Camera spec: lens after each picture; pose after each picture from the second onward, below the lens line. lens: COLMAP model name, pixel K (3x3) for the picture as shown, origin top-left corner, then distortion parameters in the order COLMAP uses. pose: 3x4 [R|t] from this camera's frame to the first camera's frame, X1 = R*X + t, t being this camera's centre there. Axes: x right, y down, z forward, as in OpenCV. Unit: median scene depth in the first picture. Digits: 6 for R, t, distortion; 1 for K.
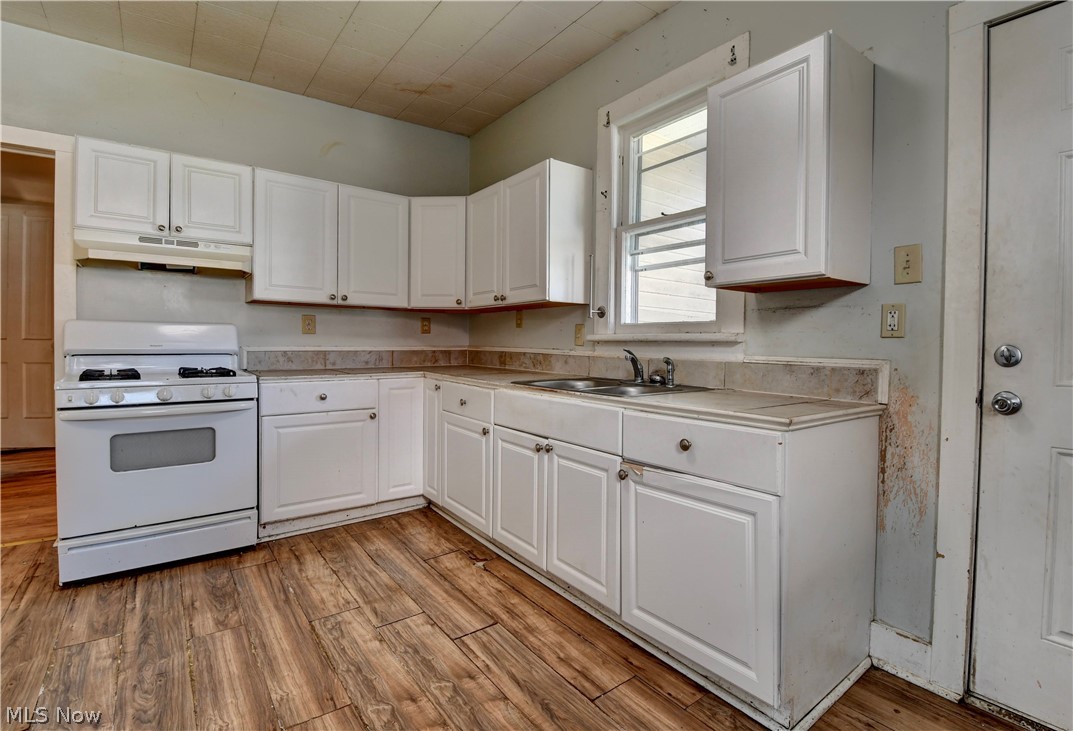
lens RADIAL K [[512.0, 0, 561.9], [0, 512.0, 351.2], [0, 0, 1]] dist [0.020573, -0.024833]
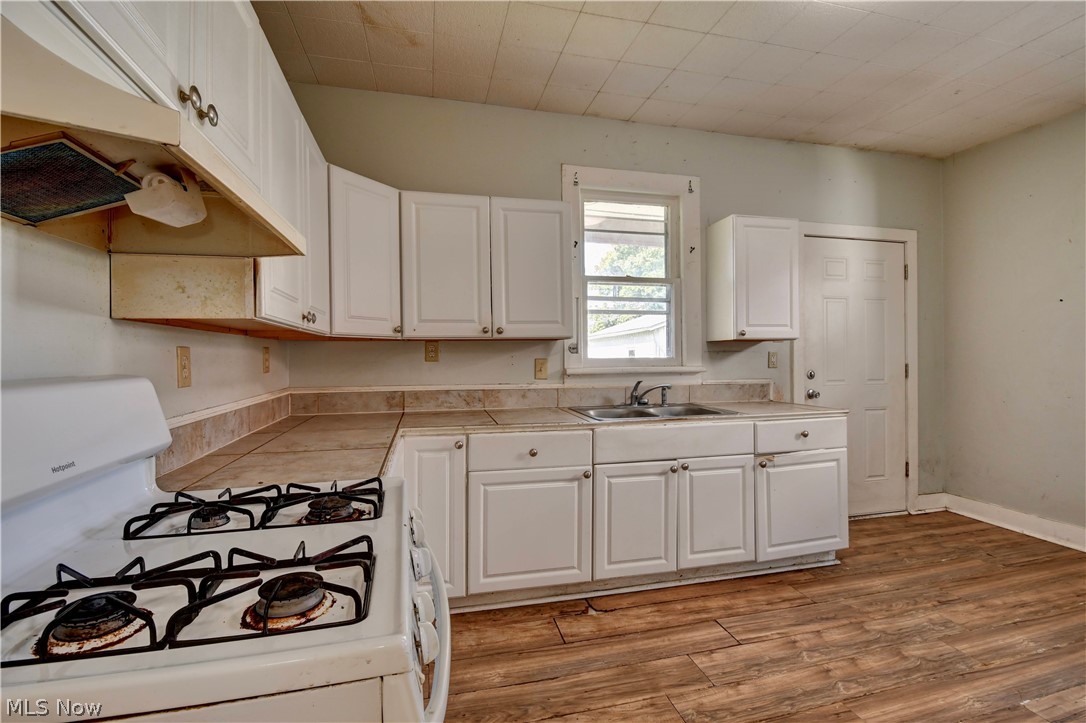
lens RADIAL K [[480.1, 0, 541.3], [0, 480.1, 358.6], [0, 0, 1]] dist [0.014904, -0.022889]
pose [[0.413053, -0.019744, 0.910493, -1.002632], [0.029644, 0.999527, 0.008227, -0.071516], [-0.910224, 0.023592, 0.413443, 0.697758]]
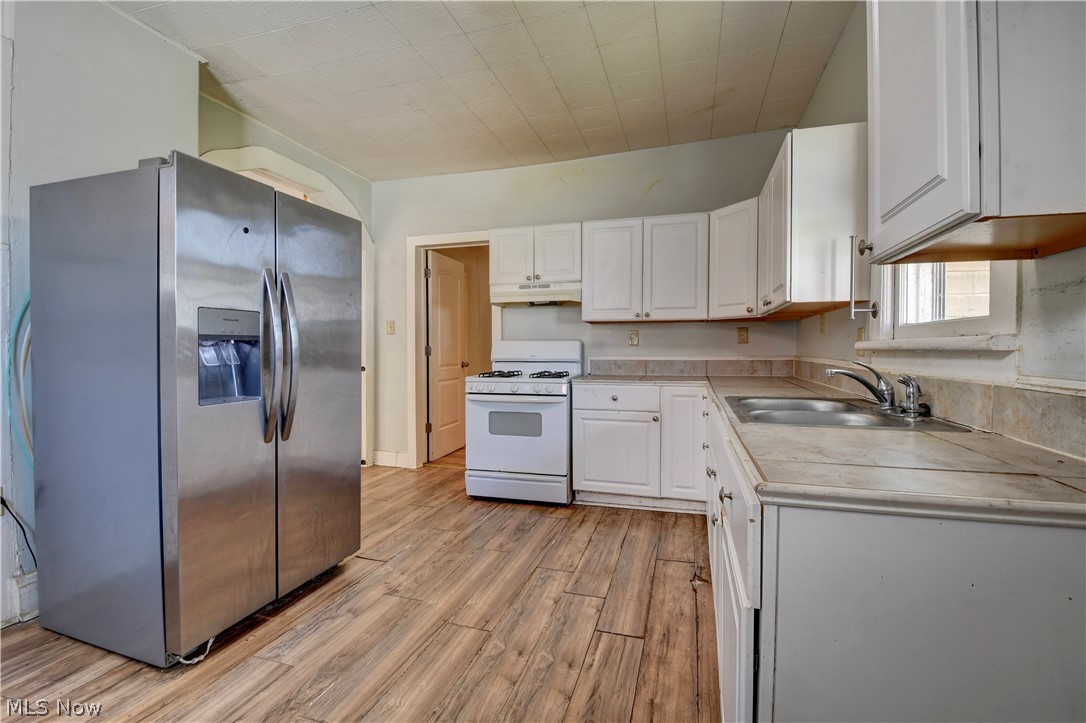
lens RADIAL K [[469.6, 0, 548.9], [0, 469.6, 357.8], [0, 0, 1]] dist [0.015467, -0.020098]
pose [[0.581401, 0.003757, -0.813608, 0.392189], [-0.006414, 0.999979, 0.000034, -0.006137], [0.813592, 0.005199, 0.581413, 0.254023]]
